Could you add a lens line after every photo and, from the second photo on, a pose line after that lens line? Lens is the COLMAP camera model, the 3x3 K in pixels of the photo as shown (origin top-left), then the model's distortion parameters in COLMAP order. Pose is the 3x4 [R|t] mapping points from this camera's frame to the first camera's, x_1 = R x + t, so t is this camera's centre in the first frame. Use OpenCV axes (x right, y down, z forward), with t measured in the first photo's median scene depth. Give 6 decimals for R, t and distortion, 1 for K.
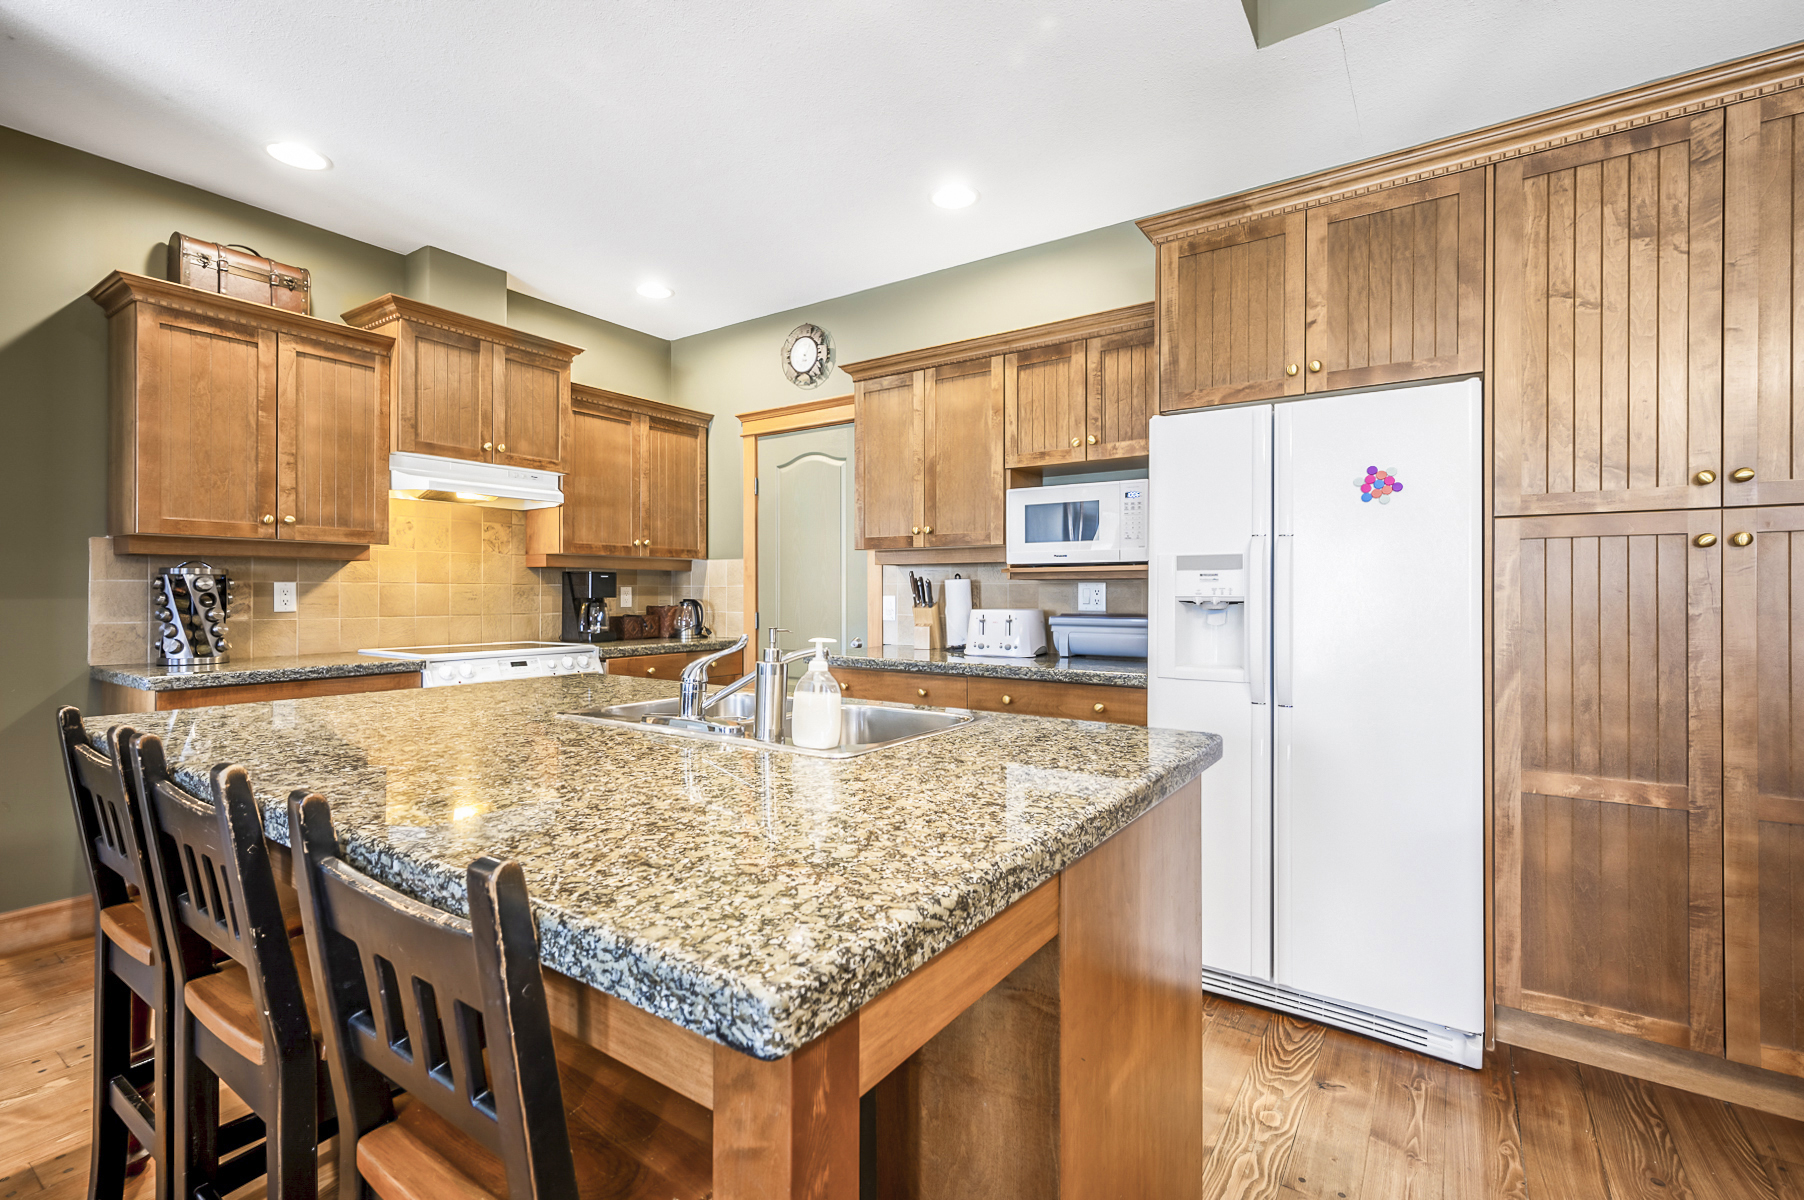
lens RADIAL K [[806.5, 0, 897.9], [0, 806.5, 585.4], [0, 0, 1]] dist [0.008535, 0.000451]
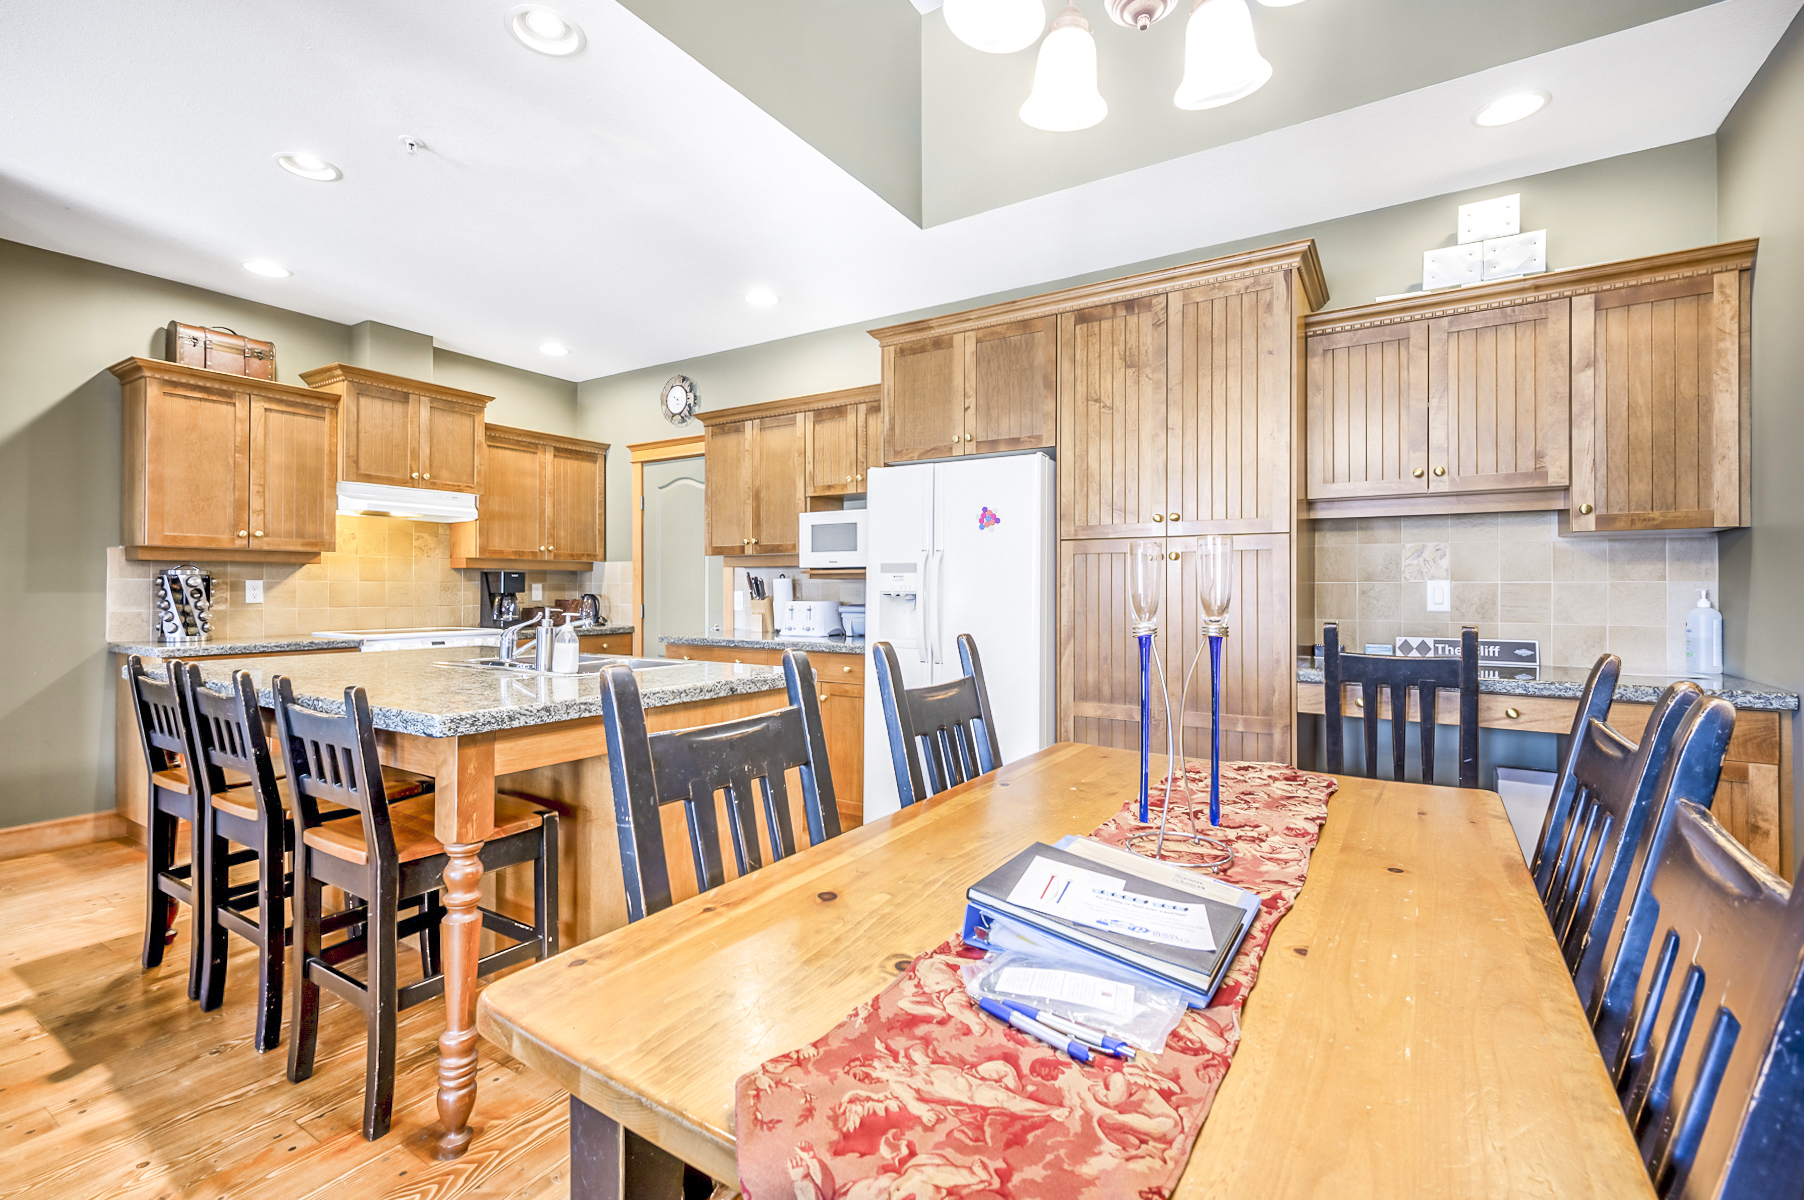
lens RADIAL K [[803.1, 0, 898.0], [0, 803.1, 580.2], [0, 0, 1]] dist [0.009762, -0.000029]
pose [[0.999376, 0.000943, 0.035304, 0.251228], [-0.000862, 0.999997, -0.002313, -0.002319], [-0.035306, 0.002281, 0.999374, -0.361867]]
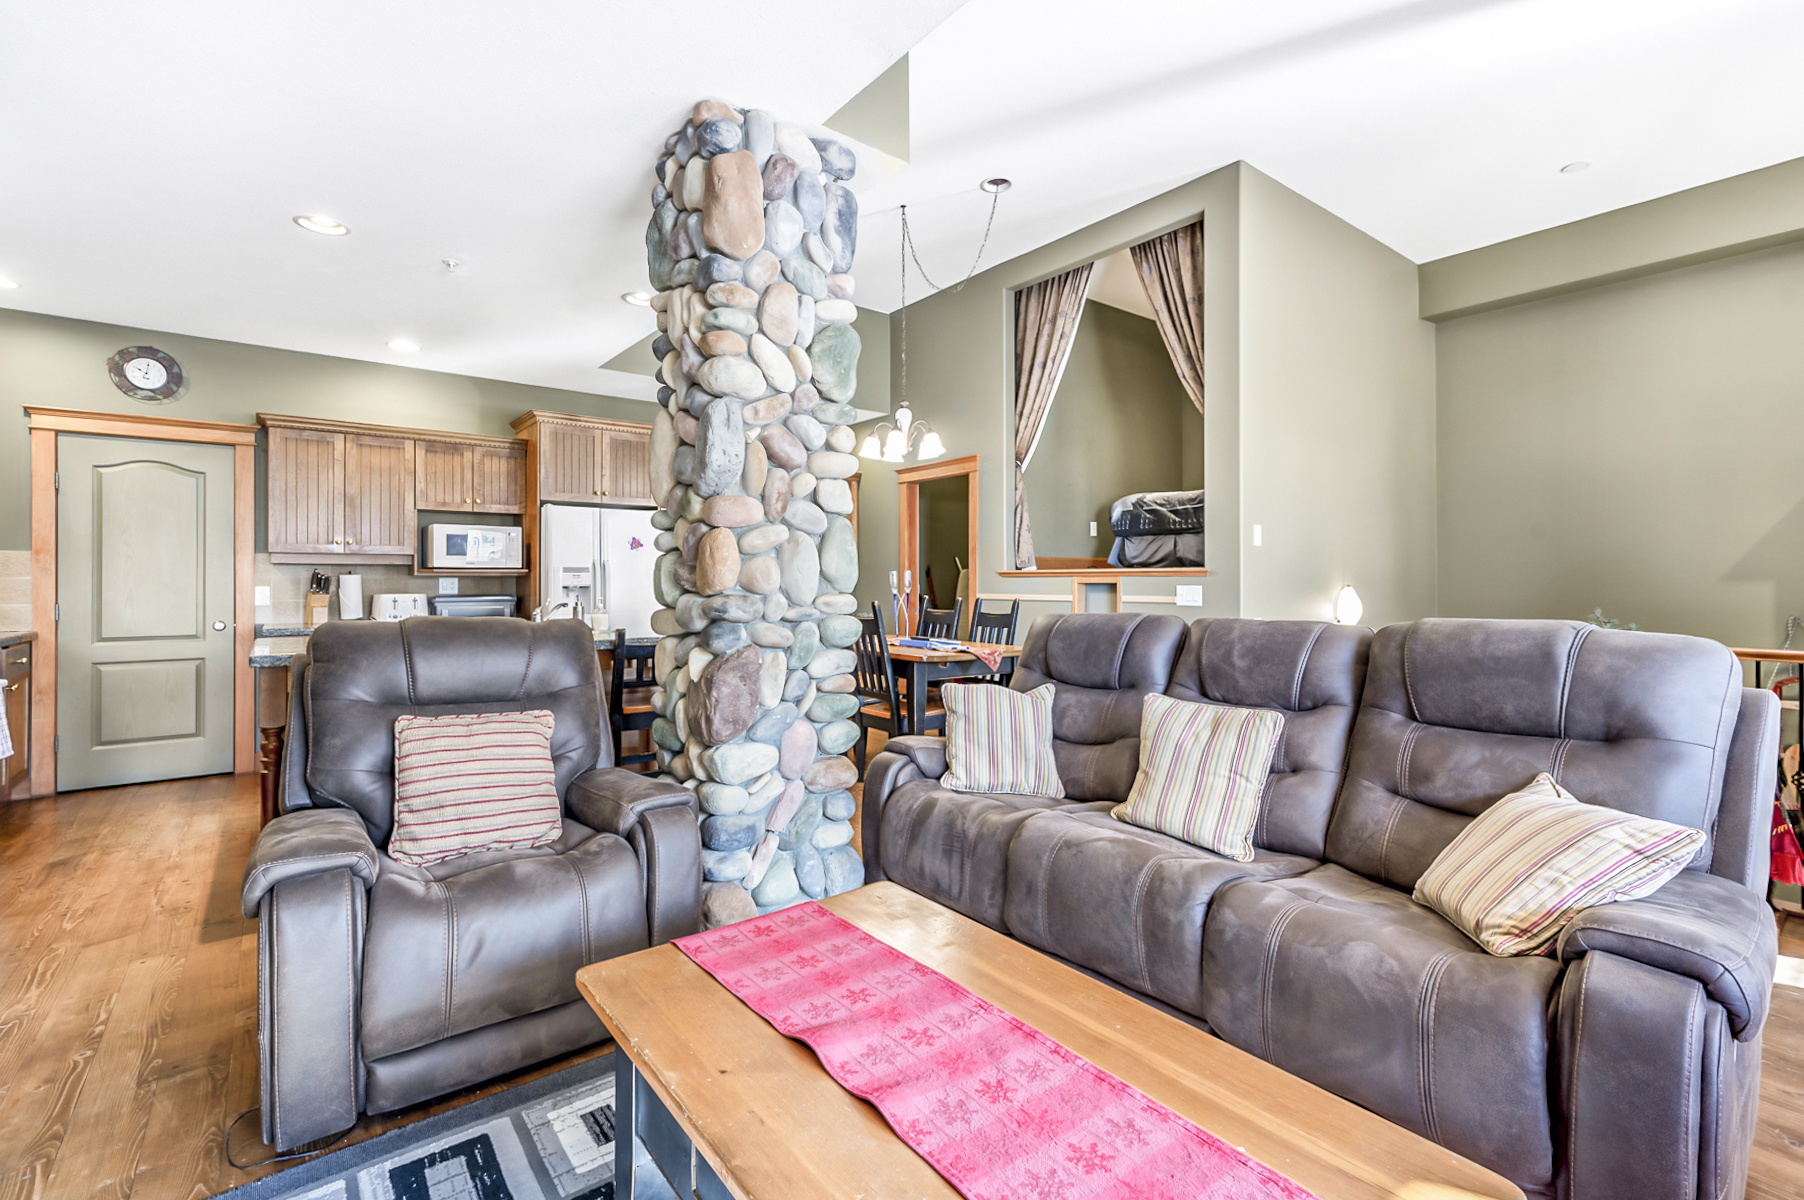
lens RADIAL K [[803.1, 0, 898.0], [0, 803.1, 580.2], [0, 0, 1]] dist [0.009762, -0.000029]
pose [[0.300613, -0.001113, 0.953745, -1.208555], [-0.004257, 0.999988, 0.002509, -0.006747], [-0.953737, -0.004815, 0.300605, -0.470412]]
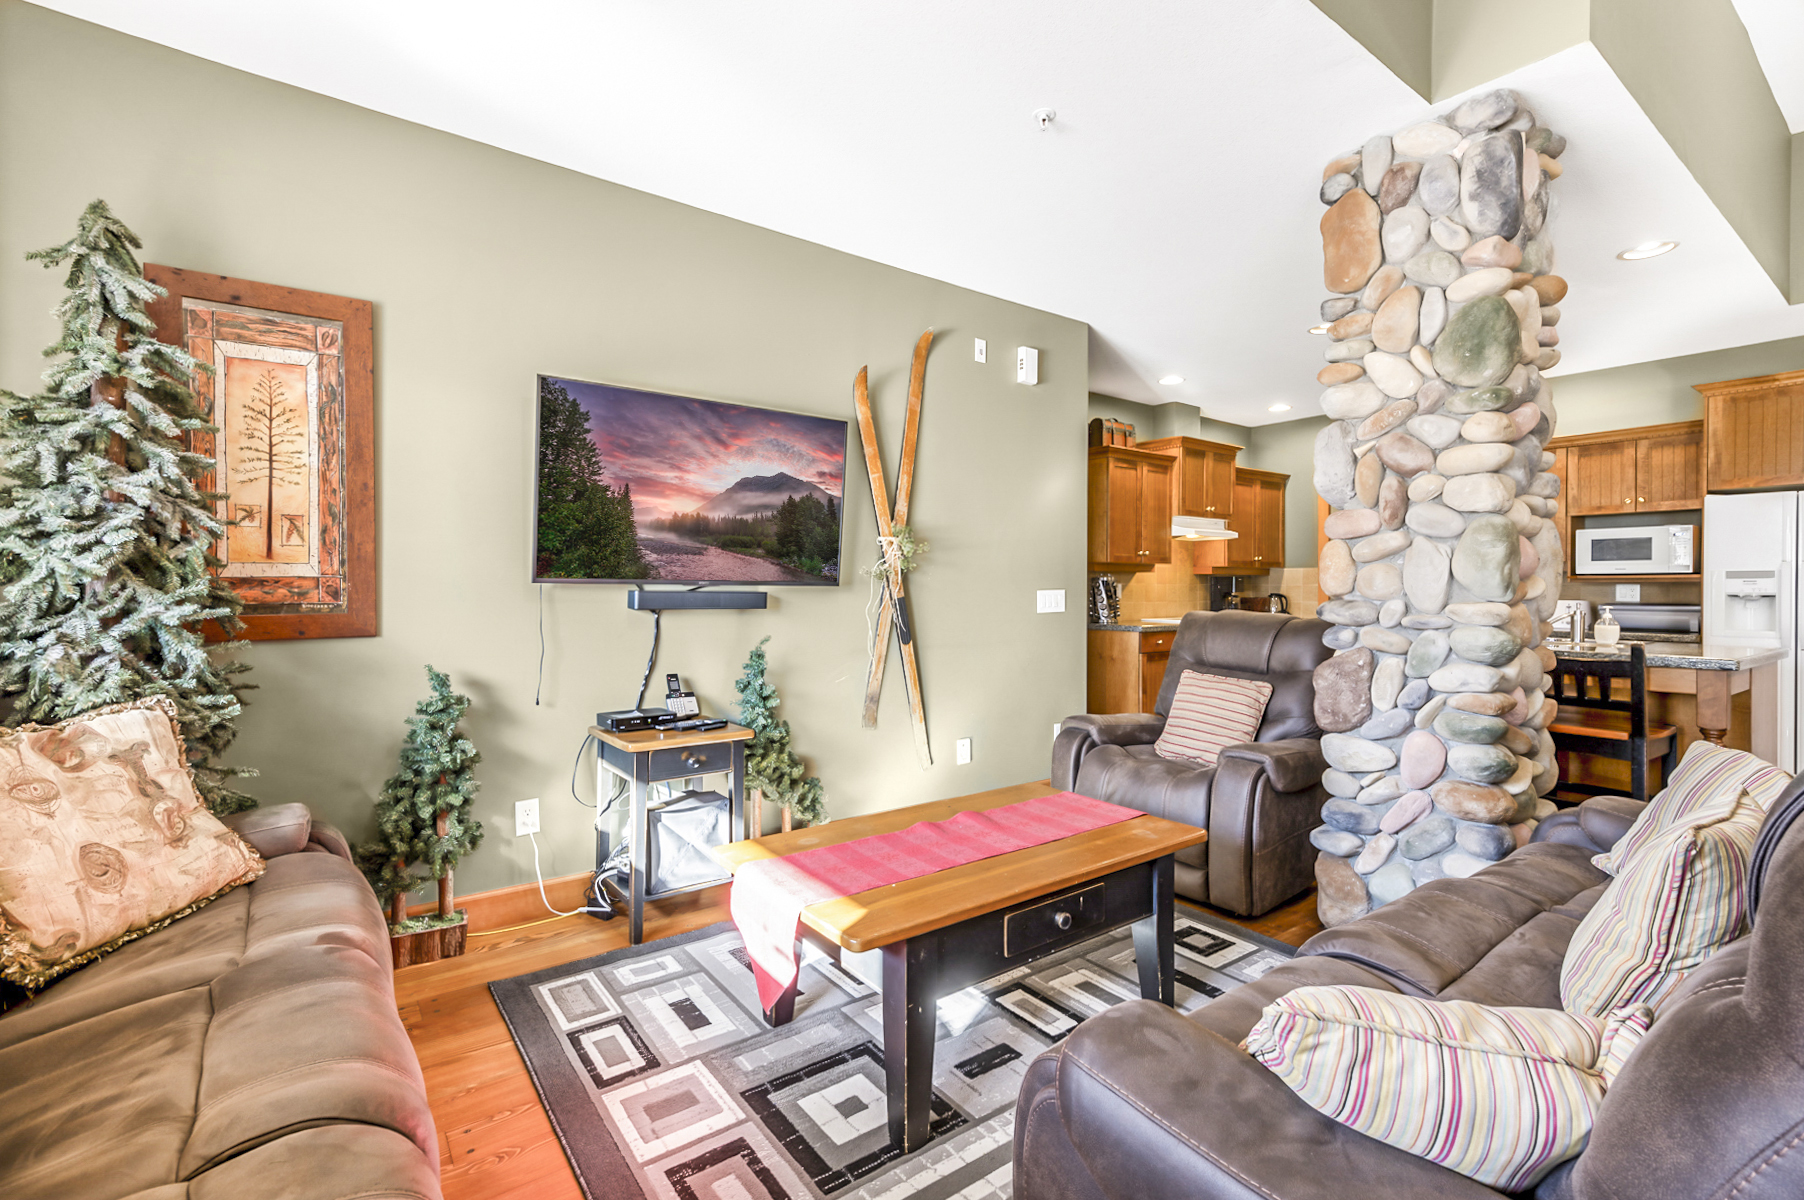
lens RADIAL K [[803.1, 0, 898.0], [0, 803.1, 580.2], [0, 0, 1]] dist [0.009762, -0.000029]
pose [[0.946292, -0.000083, -0.323313, -0.665474], [-0.000501, 0.999998, -0.001723, -0.009068], [0.323313, 0.001792, 0.946290, -1.075421]]
